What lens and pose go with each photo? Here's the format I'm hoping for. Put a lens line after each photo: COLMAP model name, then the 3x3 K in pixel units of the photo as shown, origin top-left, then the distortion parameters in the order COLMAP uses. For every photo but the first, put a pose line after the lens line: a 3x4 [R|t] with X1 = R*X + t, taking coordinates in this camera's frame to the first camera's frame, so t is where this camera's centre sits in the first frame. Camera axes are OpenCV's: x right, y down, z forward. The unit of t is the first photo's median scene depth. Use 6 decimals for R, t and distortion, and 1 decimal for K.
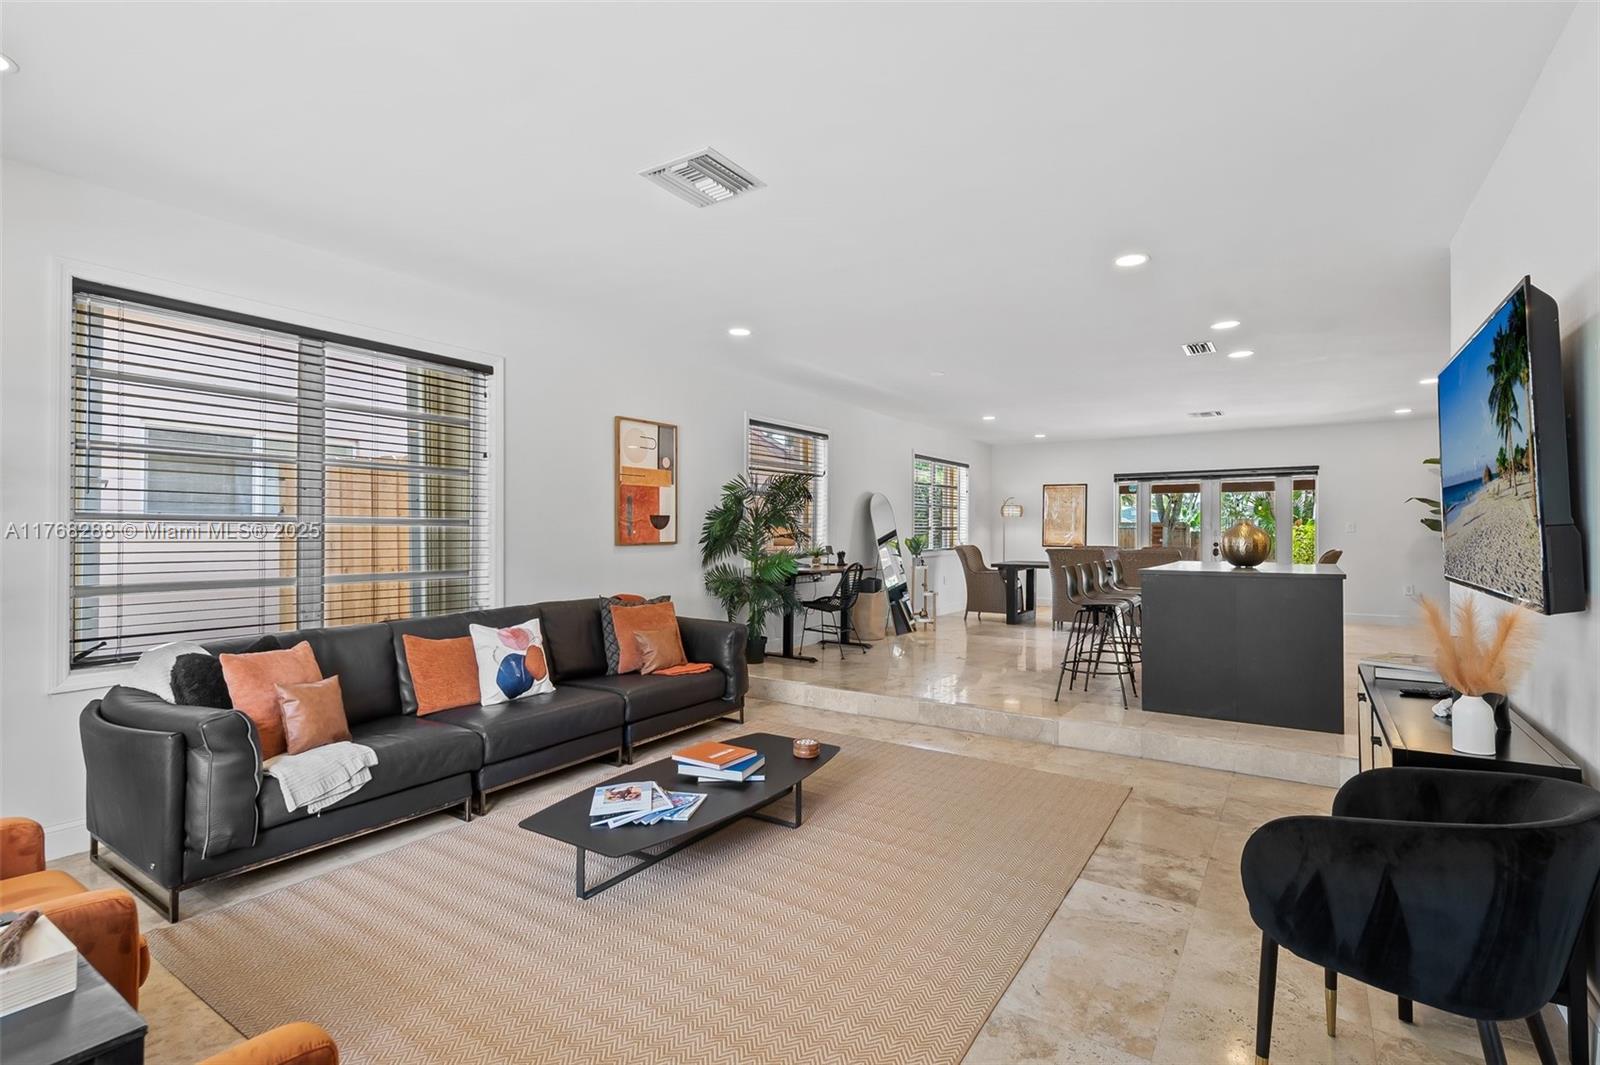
lens RADIAL K [[756.7, 0, 808.6], [0, 756.7, 535.8], [0, 0, 1]] dist [0.017360, -0.006008]
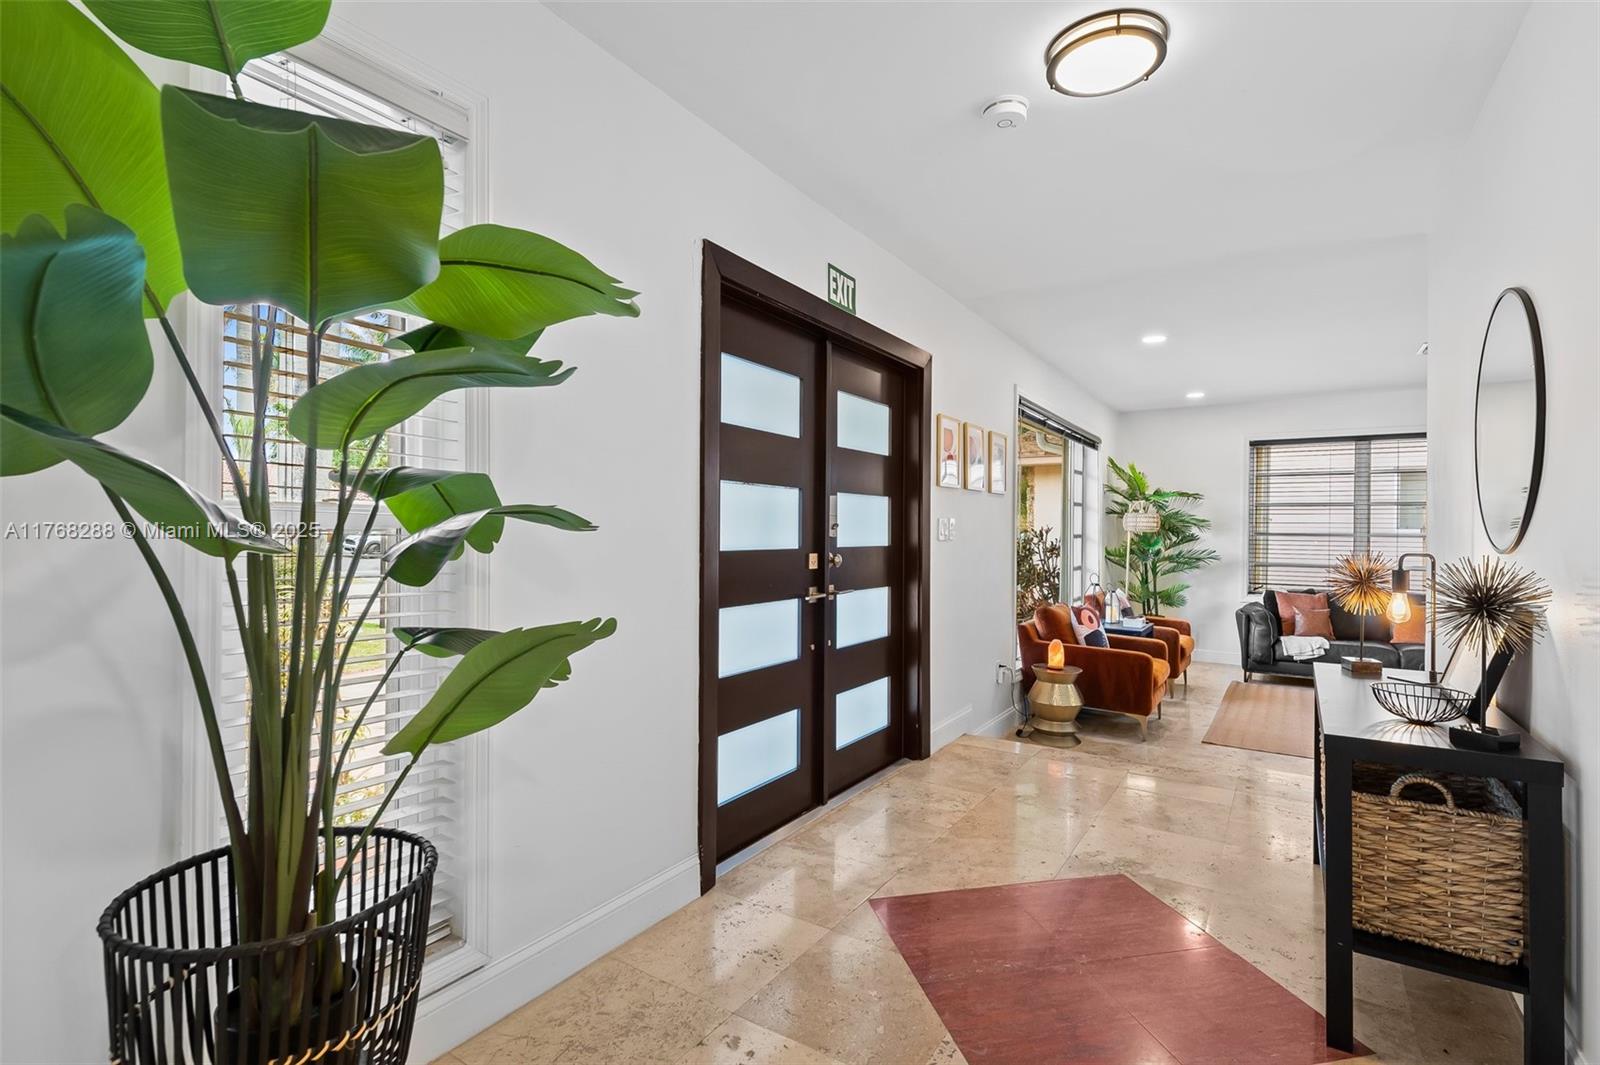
lens RADIAL K [[756.7, 0, 812.4], [0, 756.7, 532.2], [0, 0, 1]] dist [0.017360, -0.006008]
pose [[0.011865, -0.002032, -0.999928, 1.220804], [-0.011030, 0.999937, -0.002163, -0.009621], [0.999869, 0.011055, 0.011842, -0.387676]]
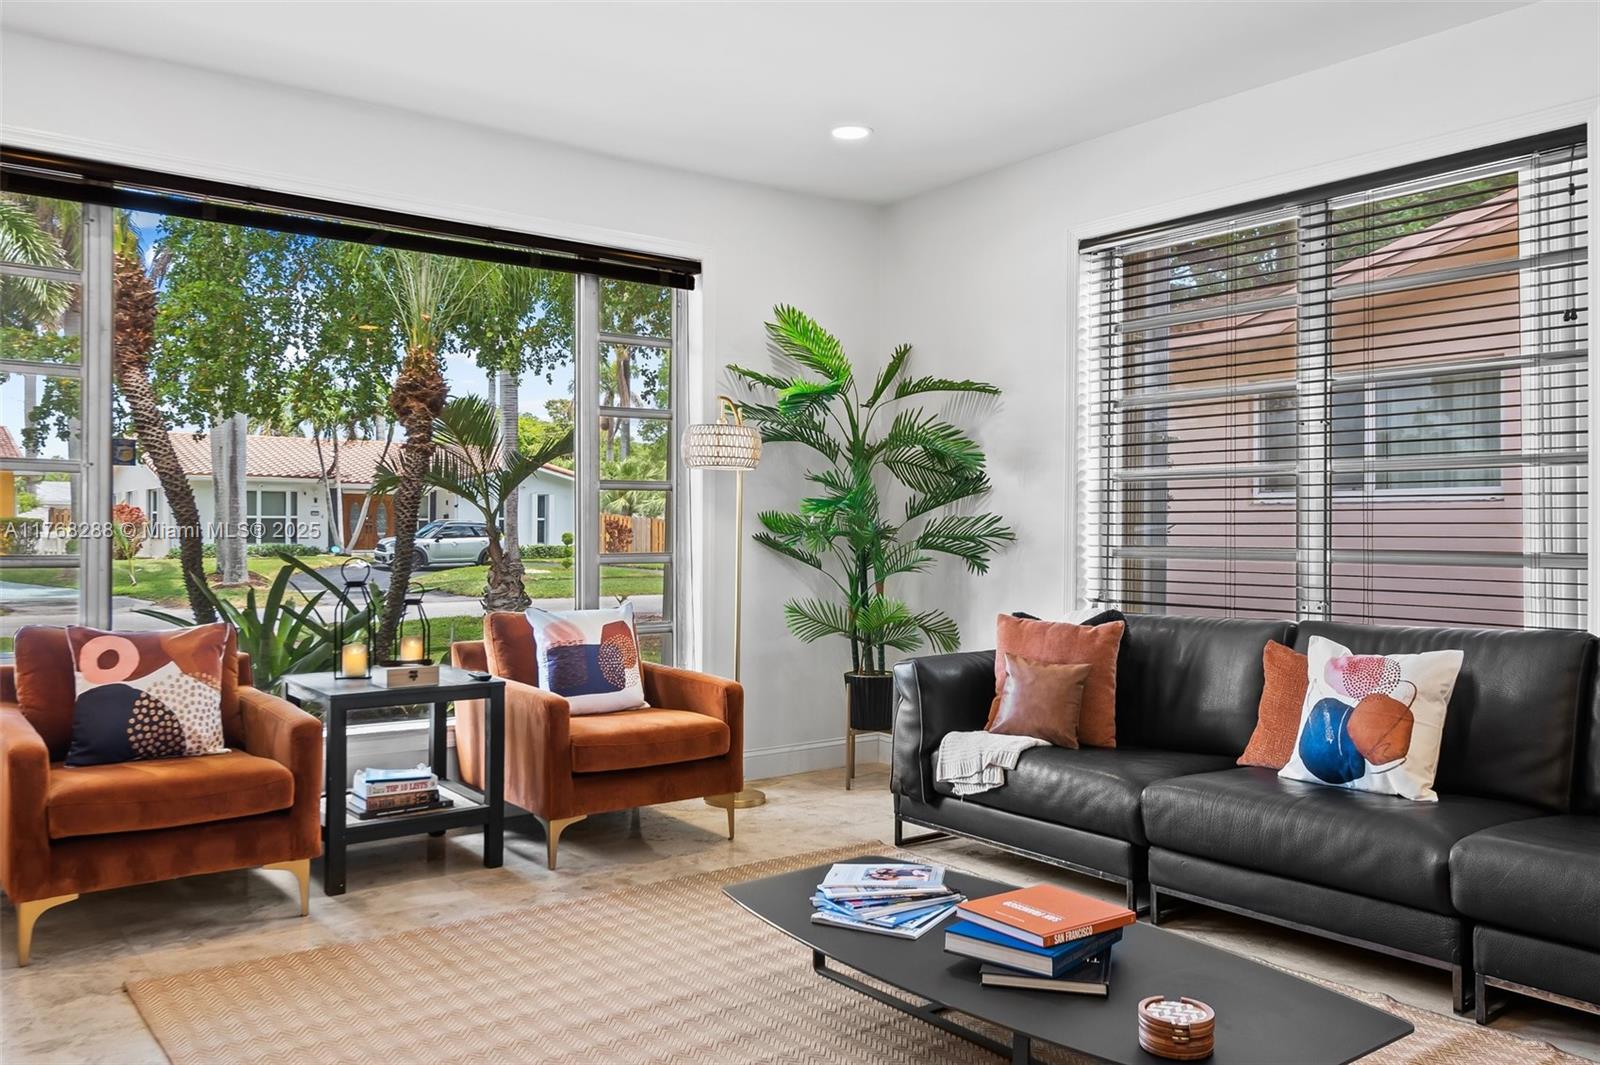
lens RADIAL K [[1264.9, 0, 810.0], [0, 1264.9, 523.0], [0, 0, 1]] dist [0.032628, -0.030611]
pose [[-0.335356, -0.009722, -0.942041, 0.580174], [-0.008481, 0.999937, -0.007301, 0.040543], [0.942053, 0.005541, -0.335418, 0.951385]]
